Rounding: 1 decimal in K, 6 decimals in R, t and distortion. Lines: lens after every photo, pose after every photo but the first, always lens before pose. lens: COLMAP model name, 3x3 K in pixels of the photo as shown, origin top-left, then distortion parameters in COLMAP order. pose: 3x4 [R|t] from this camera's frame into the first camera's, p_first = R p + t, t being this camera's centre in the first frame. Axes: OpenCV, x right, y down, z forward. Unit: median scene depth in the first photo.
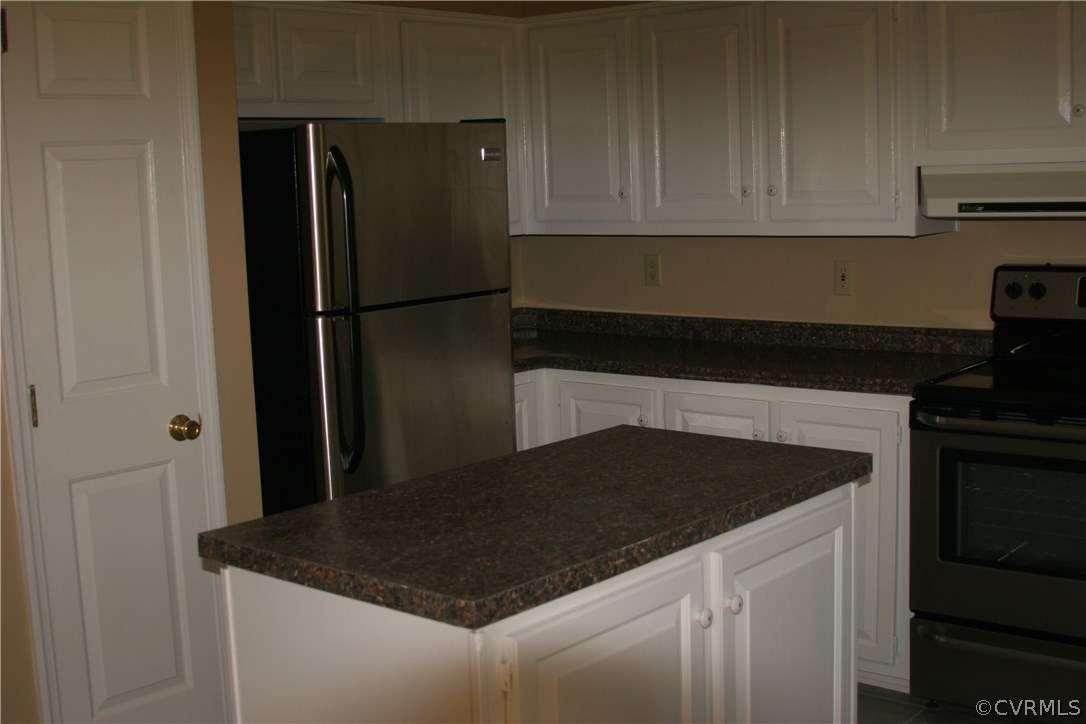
lens RADIAL K [[1417.0, 0, 543.6], [0, 1417.0, 381.9], [0, 0, 1]] dist [-0.137407, 0.000000]
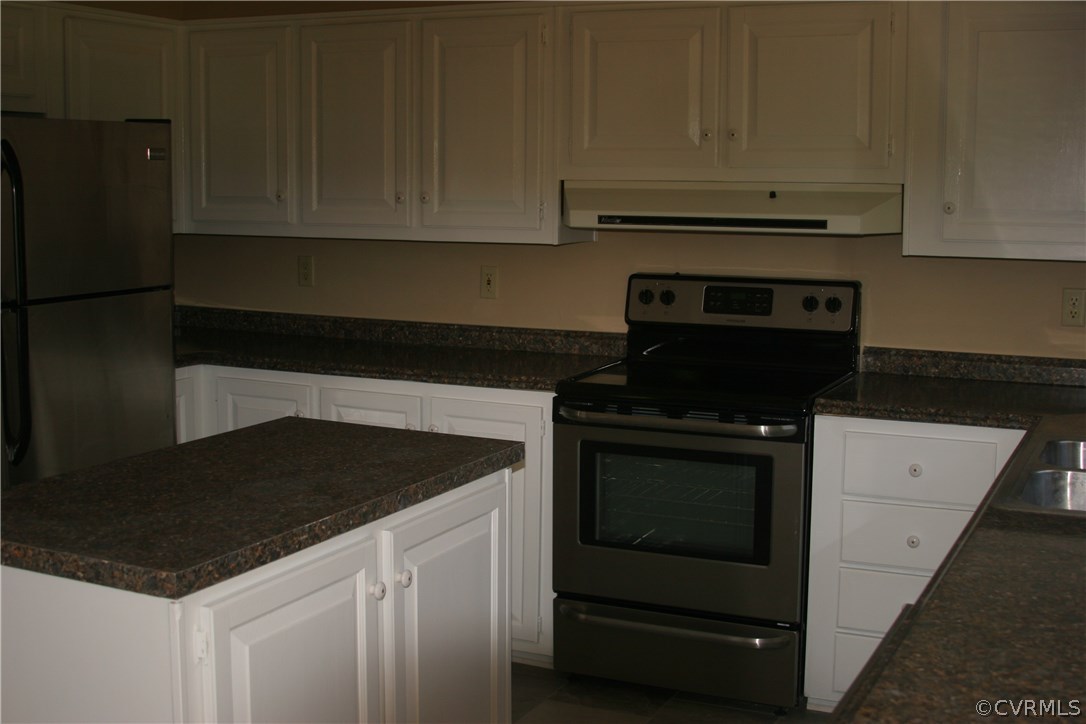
lens RADIAL K [[1417.0, 0, 543.5], [0, 1417.0, 363.1], [0, 0, 1]] dist [-0.137407, 0.000000]
pose [[0.965969, 0.010577, 0.258440, -0.028131], [-0.006322, 0.999831, -0.017289, 0.006468], [-0.258579, 0.015066, 0.965873, -0.051743]]
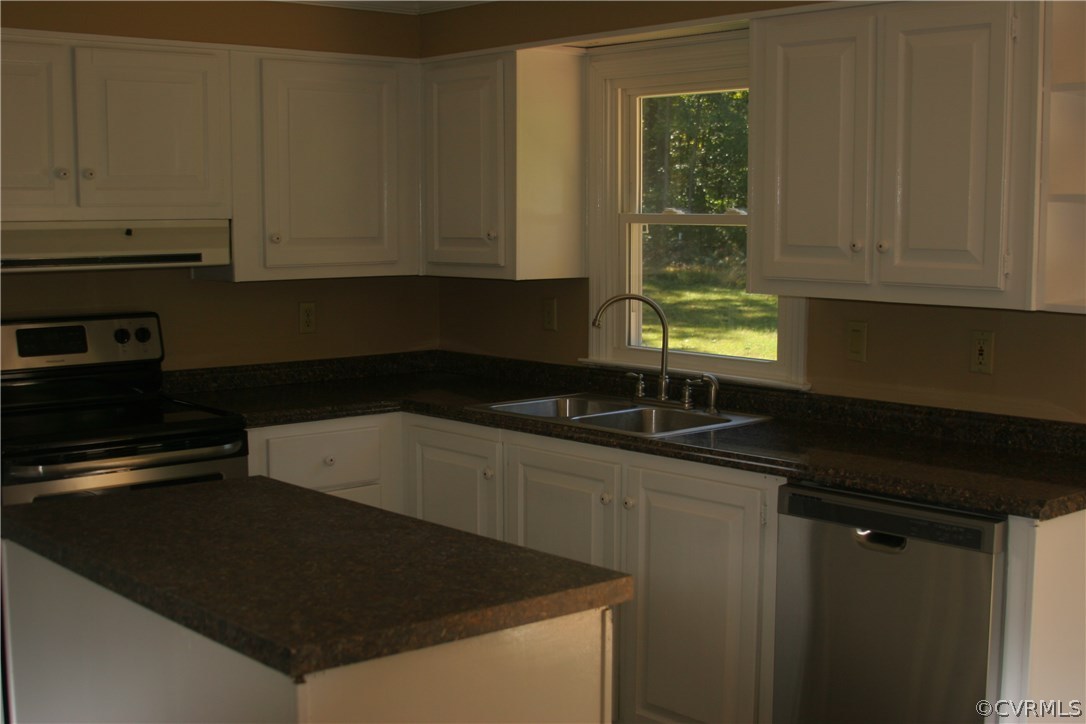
lens RADIAL K [[1417.0, 0, 539.1], [0, 1417.0, 361.8], [0, 0, 1]] dist [-0.137407, 0.000000]
pose [[0.148668, -0.061156, 0.986994, -0.609358], [0.137355, 0.989688, 0.040634, -0.038691], [-0.979302, 0.129528, 0.155535, 0.443872]]
